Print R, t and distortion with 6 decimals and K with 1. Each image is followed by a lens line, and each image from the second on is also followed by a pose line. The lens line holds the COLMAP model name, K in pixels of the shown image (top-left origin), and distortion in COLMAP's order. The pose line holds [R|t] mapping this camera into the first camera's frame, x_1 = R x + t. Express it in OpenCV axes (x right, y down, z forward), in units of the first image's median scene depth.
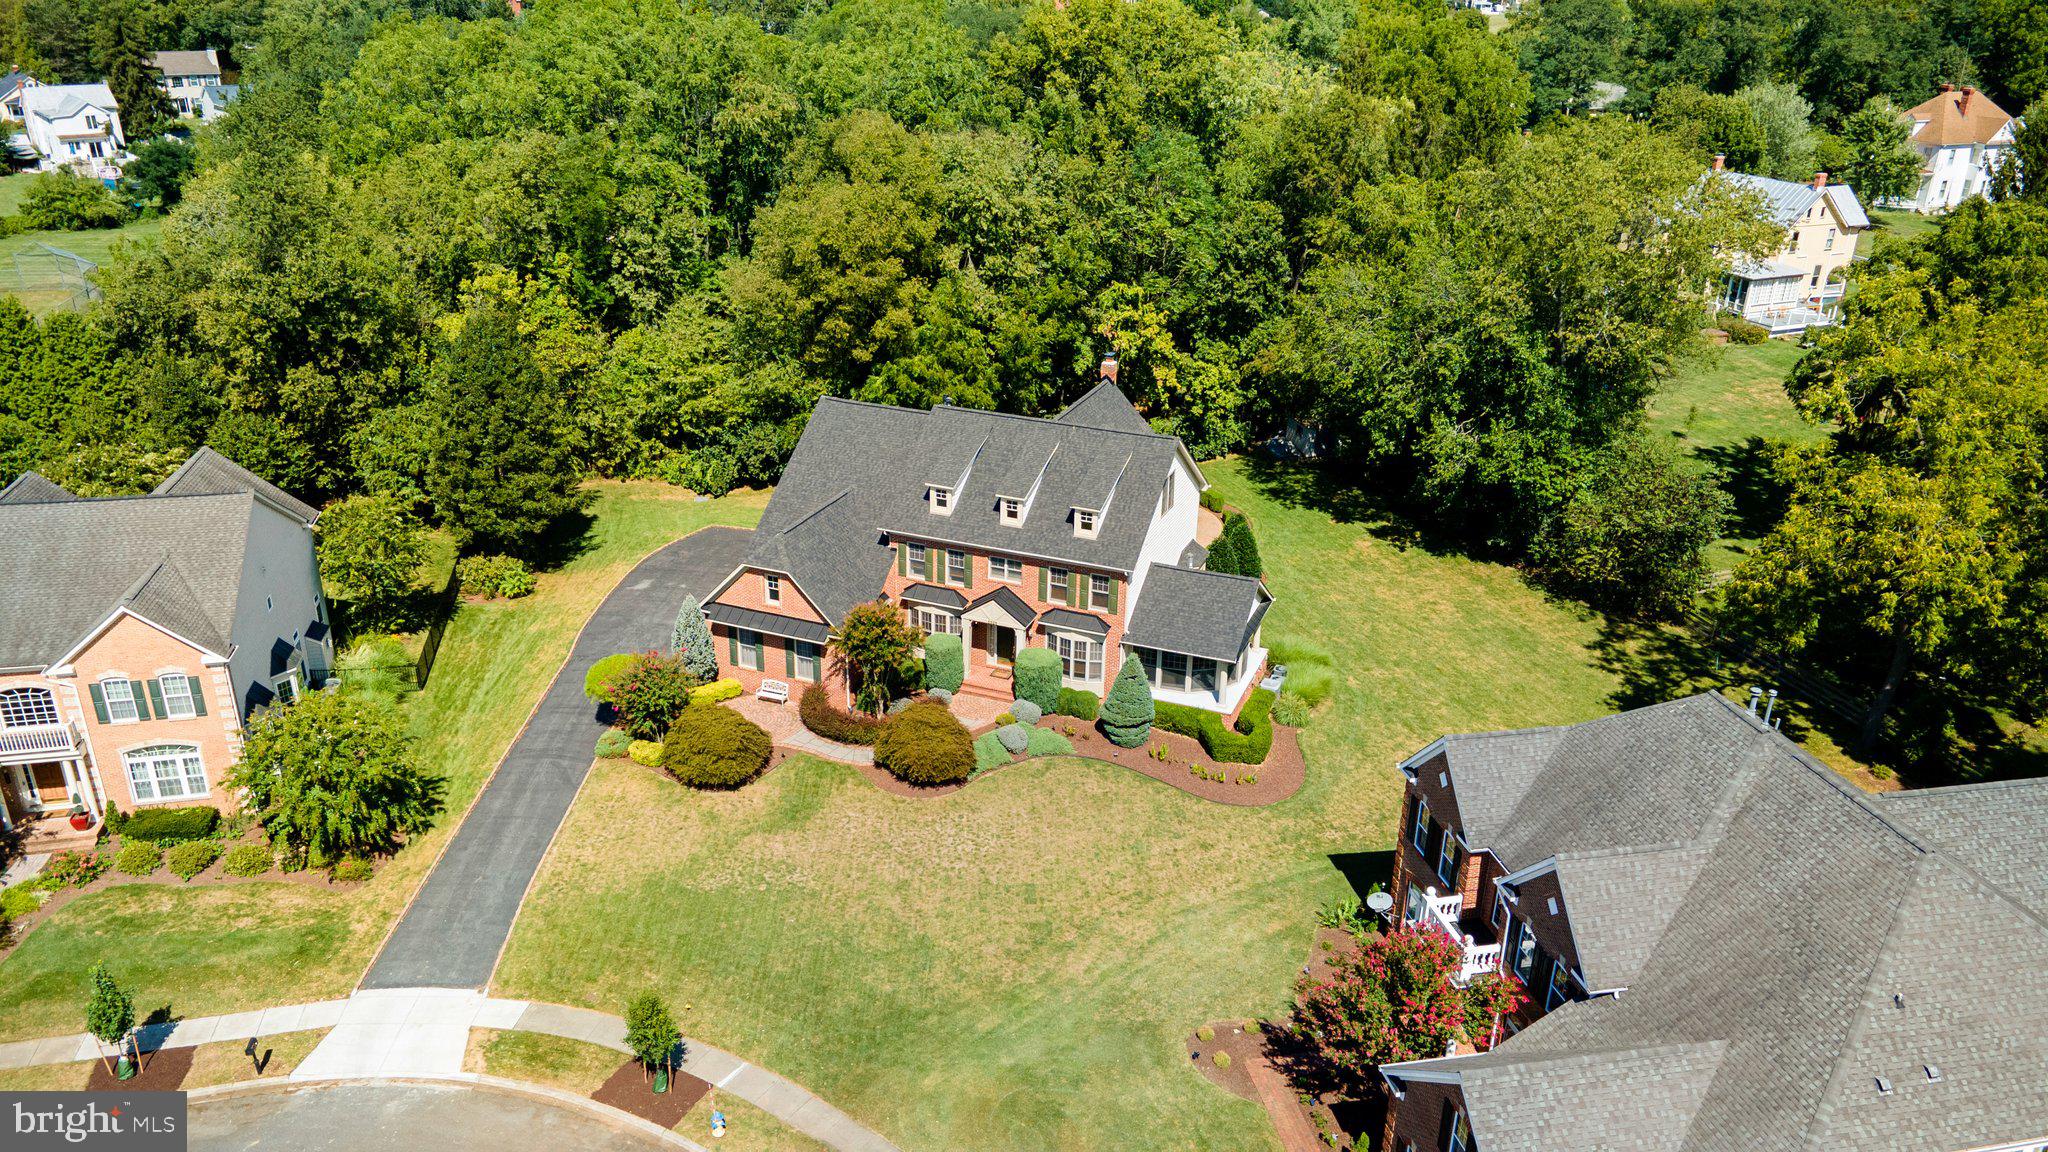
lens RADIAL K [[1500.1, 0, 1019.6], [0, 1500.1, 585.6], [0, 0, 1]] dist [0.008205, 0.067400]
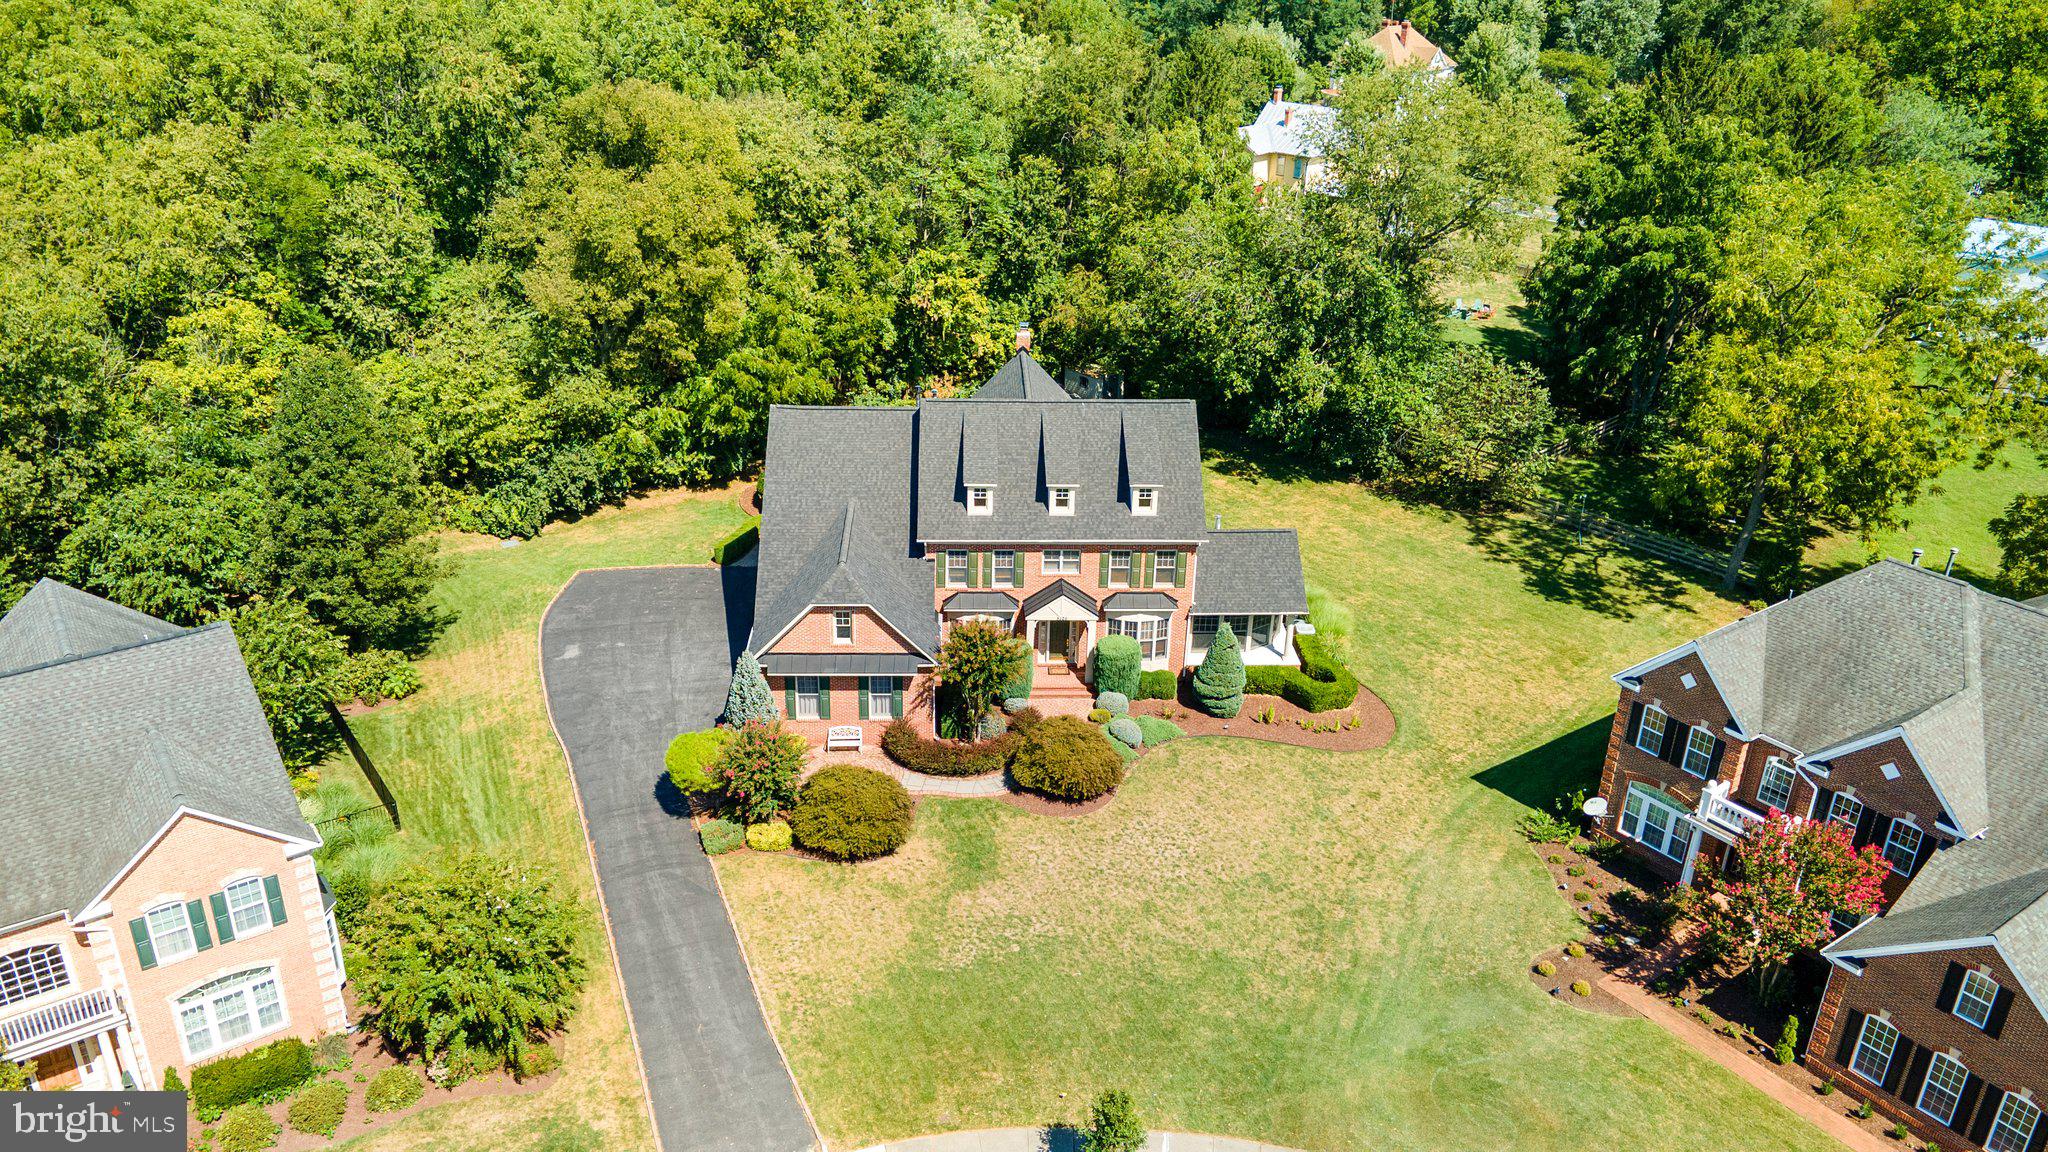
lens RADIAL K [[1500.1, 0, 1019.6], [0, 1500.1, 585.6], [0, 0, 1]] dist [0.008205, 0.067400]
pose [[0.909629, -0.172670, 0.377836, -0.329825], [0.160426, 0.984977, 0.063912, -0.050530], [-0.383195, 0.002478, 0.923664, 0.111087]]
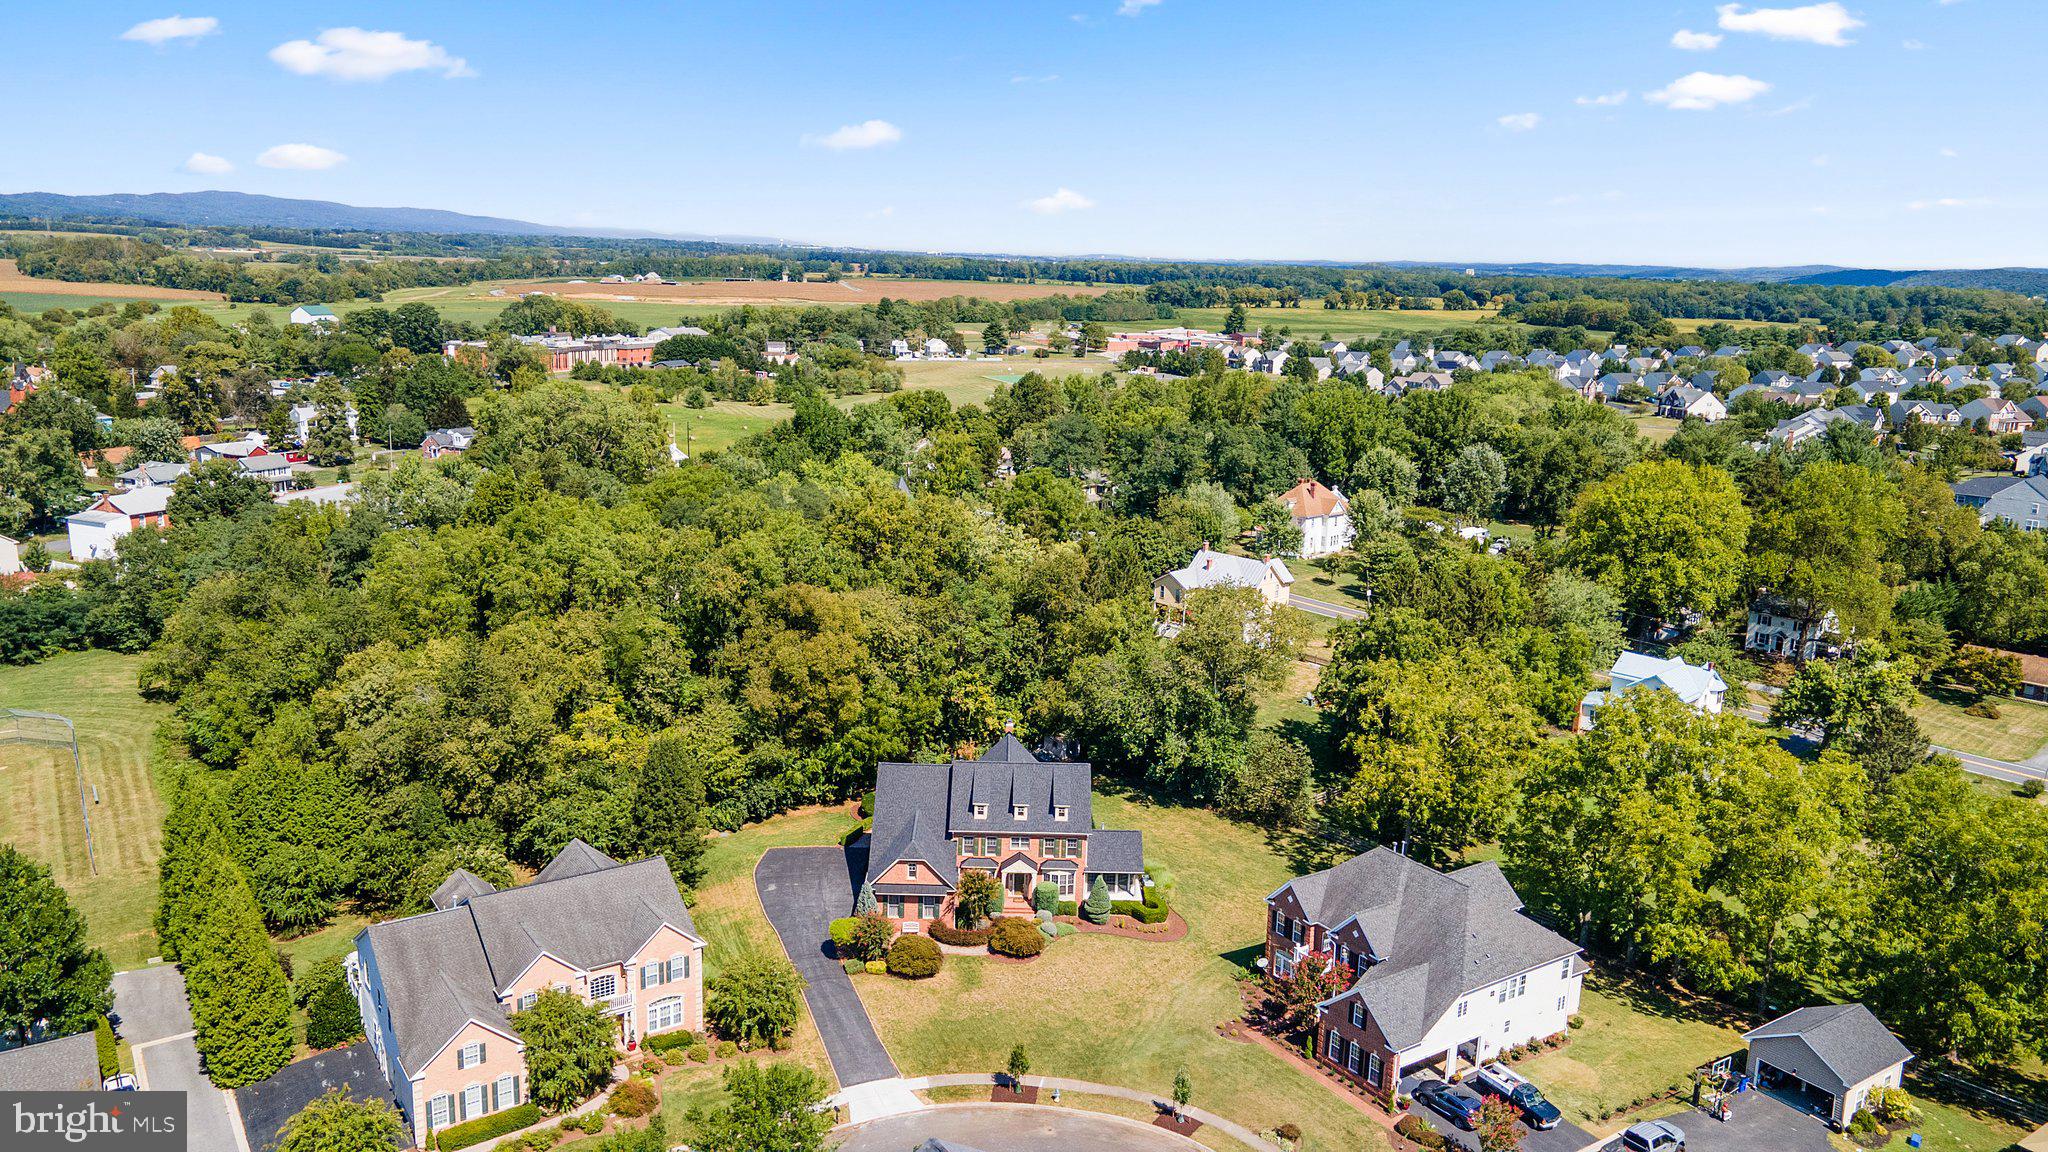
lens RADIAL K [[1486.0, 0, 1018.3], [0, 1486.0, 598.2], [0, 0, 1]] dist [0.043280, -0.000179]
pose [[0.922984, -0.077015, 0.377054, -0.590878], [0.142029, 0.978773, -0.147751, -0.030897], [-0.357671, 0.189924, 0.914330, -0.673211]]
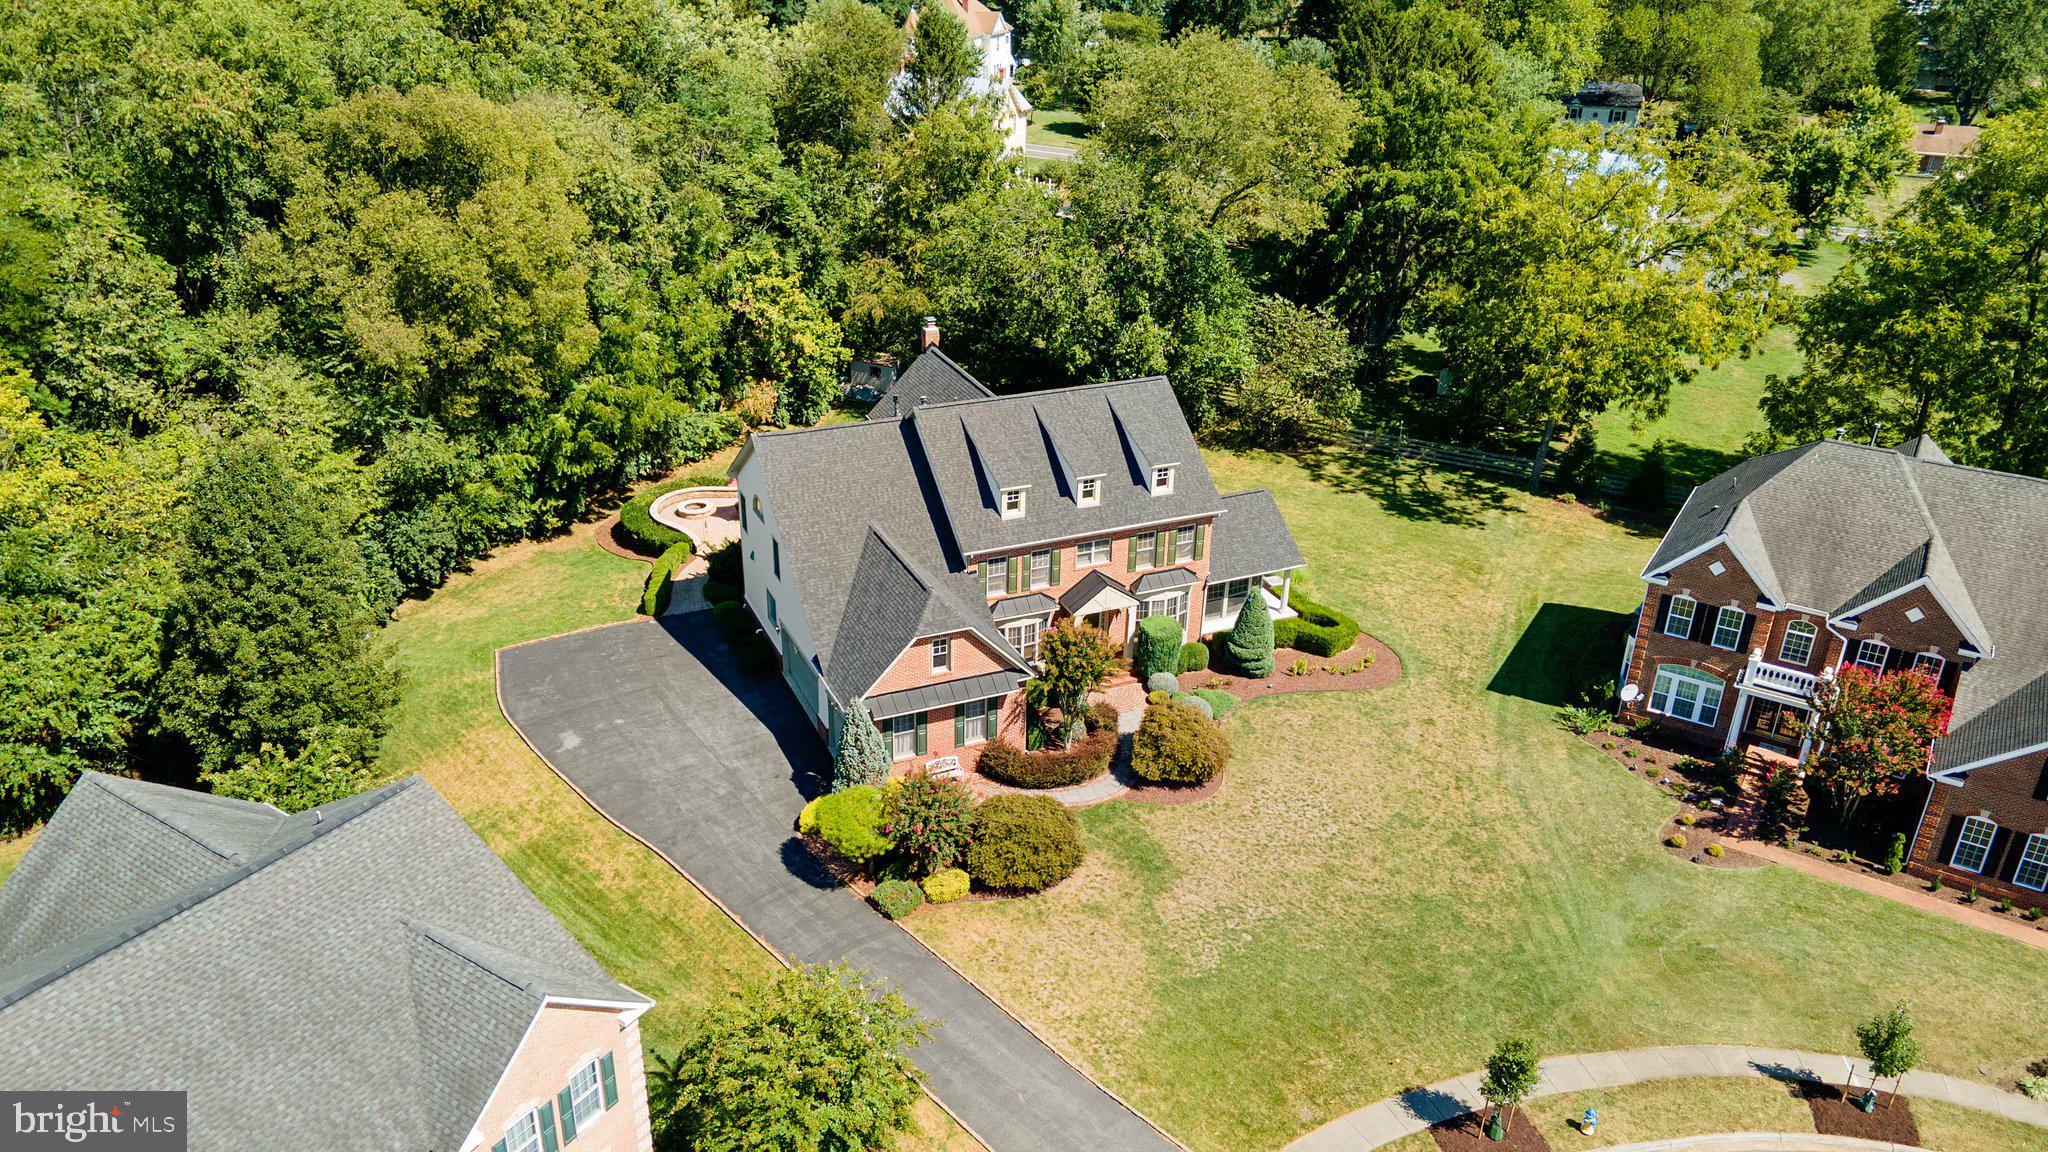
lens RADIAL K [[1500.1, 0, 1019.6], [0, 1500.1, 585.6], [0, 0, 1]] dist [0.008205, 0.067400]
pose [[0.692745, -0.315520, 0.648500, -0.550762], [0.281001, 0.946241, 0.160209, -0.129522], [-0.664186, 0.071246, 0.744164, 0.276345]]
